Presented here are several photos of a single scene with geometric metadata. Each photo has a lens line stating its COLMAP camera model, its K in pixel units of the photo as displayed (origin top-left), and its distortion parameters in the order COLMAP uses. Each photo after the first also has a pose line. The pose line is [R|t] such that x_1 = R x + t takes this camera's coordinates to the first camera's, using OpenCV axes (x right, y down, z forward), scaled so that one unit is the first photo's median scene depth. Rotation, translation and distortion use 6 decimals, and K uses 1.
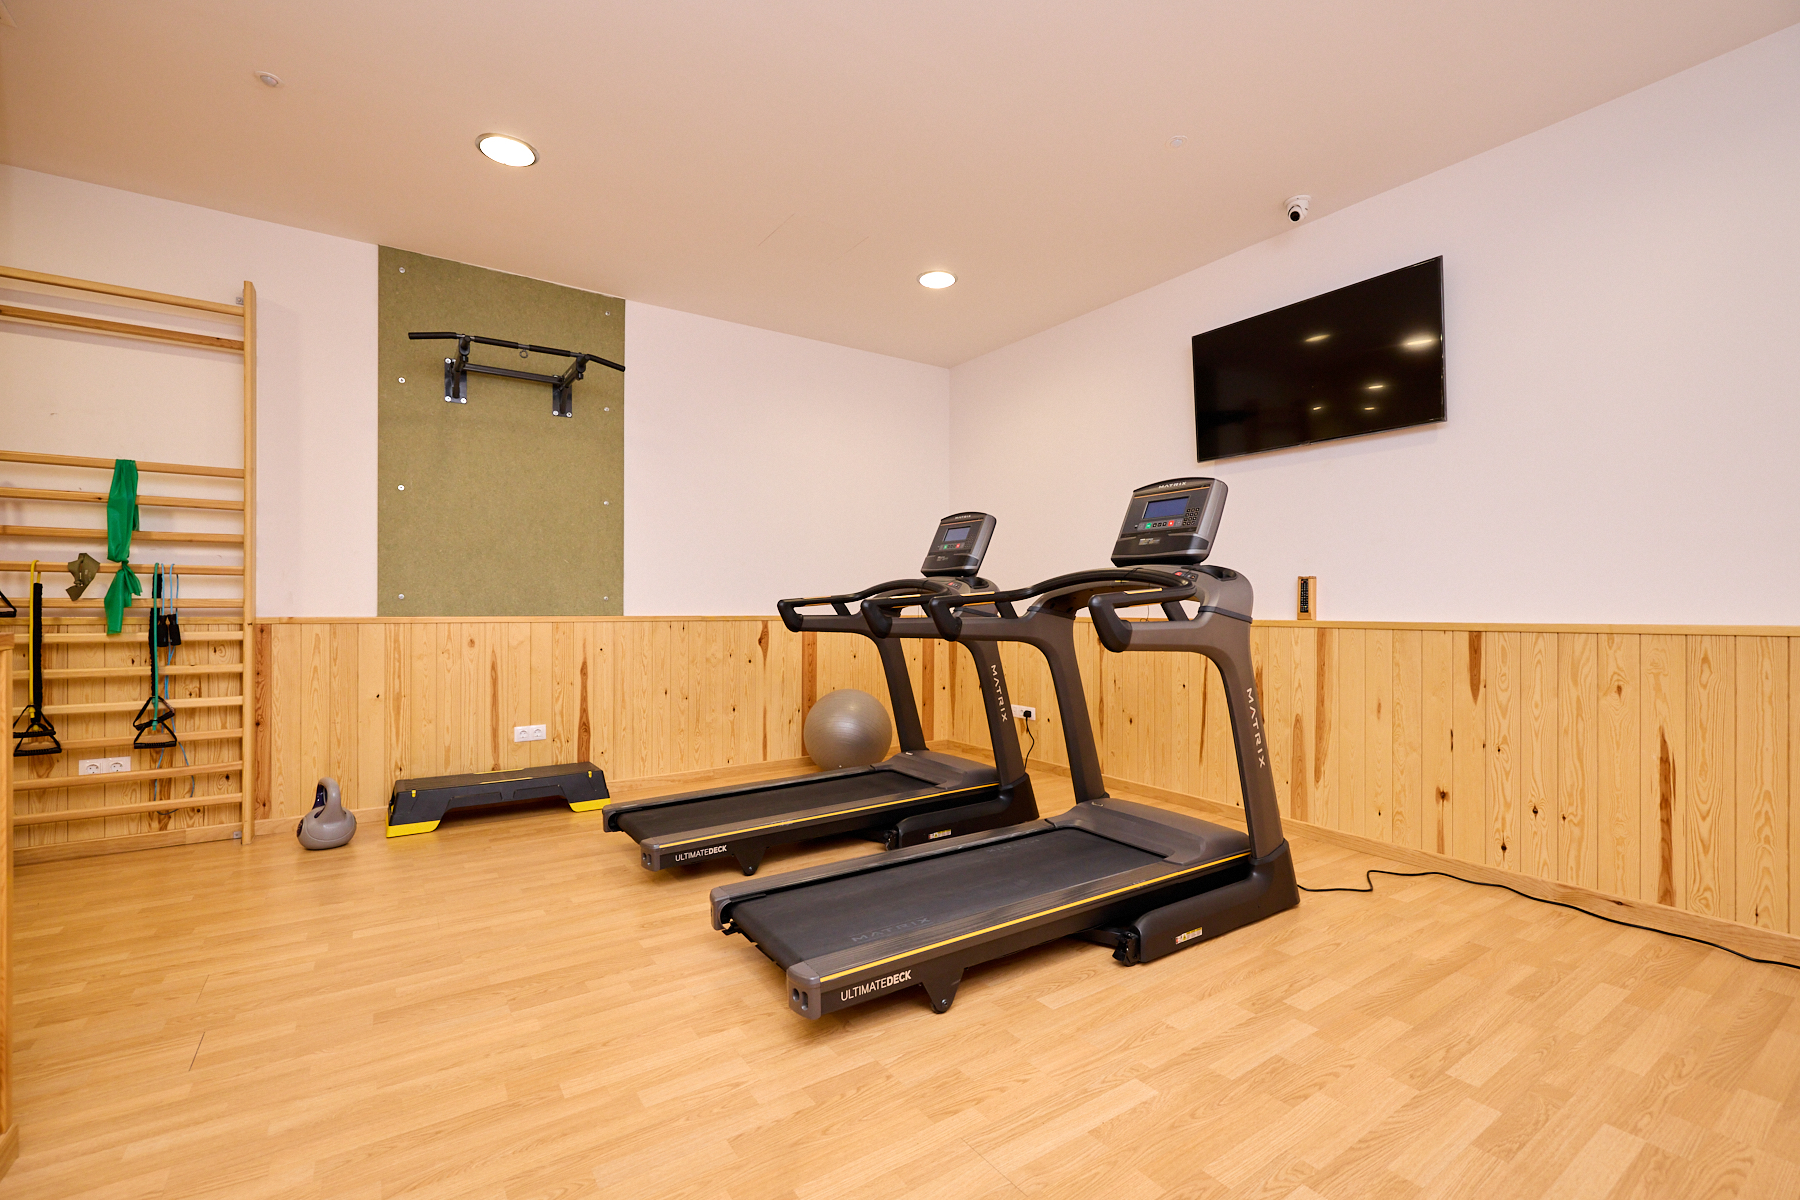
lens RADIAL K [[776.1, 0, 900.0], [0, 776.1, 600.0], [0, 0, 1]] dist [-0.000645, -0.000171]
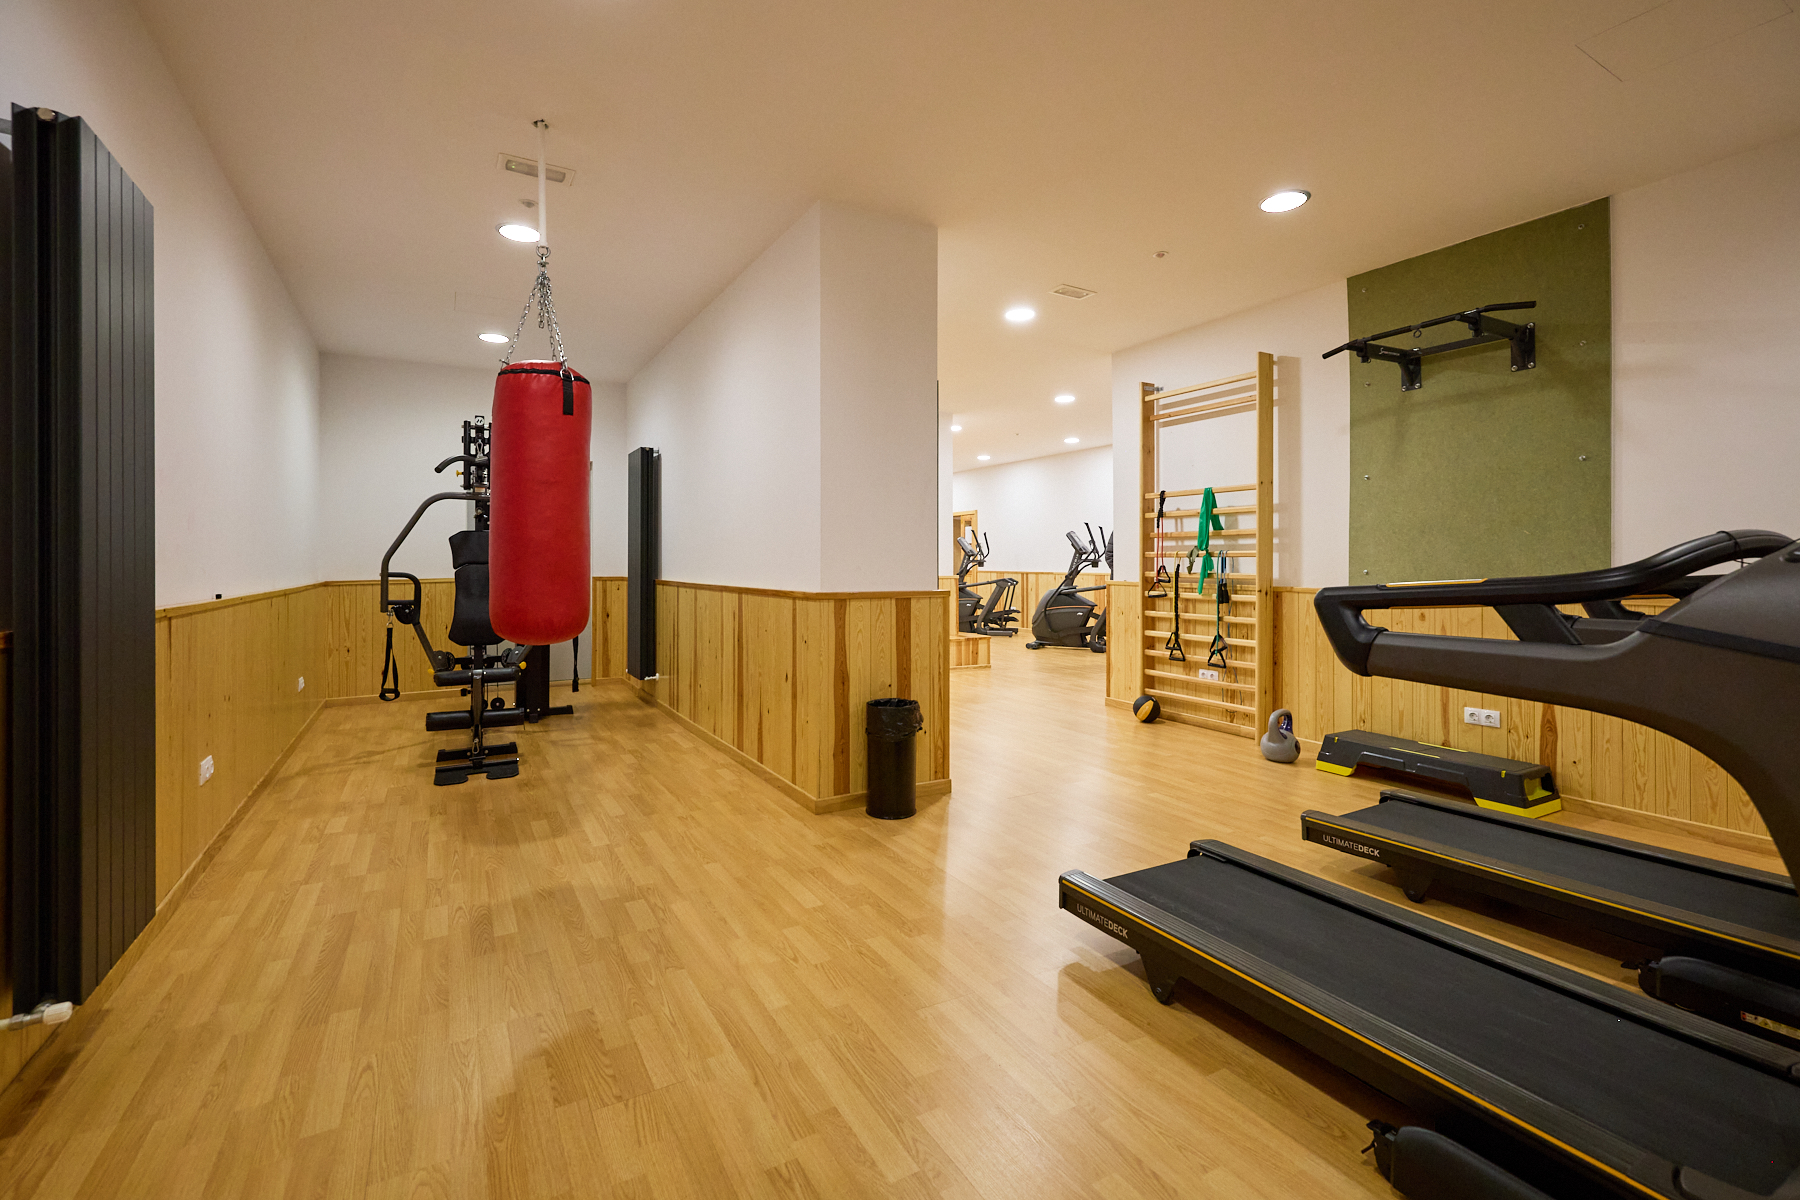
lens RADIAL K [[787.9, 0, 901.8], [0, 787.9, 558.3], [0, 0, 1]] dist [-0.000092, -0.000075]
pose [[-0.060234, -0.008605, -0.998147, 0.668928], [0.001142, 0.999962, -0.008689, -0.018218], [0.998184, -0.001663, -0.060222, 0.450466]]
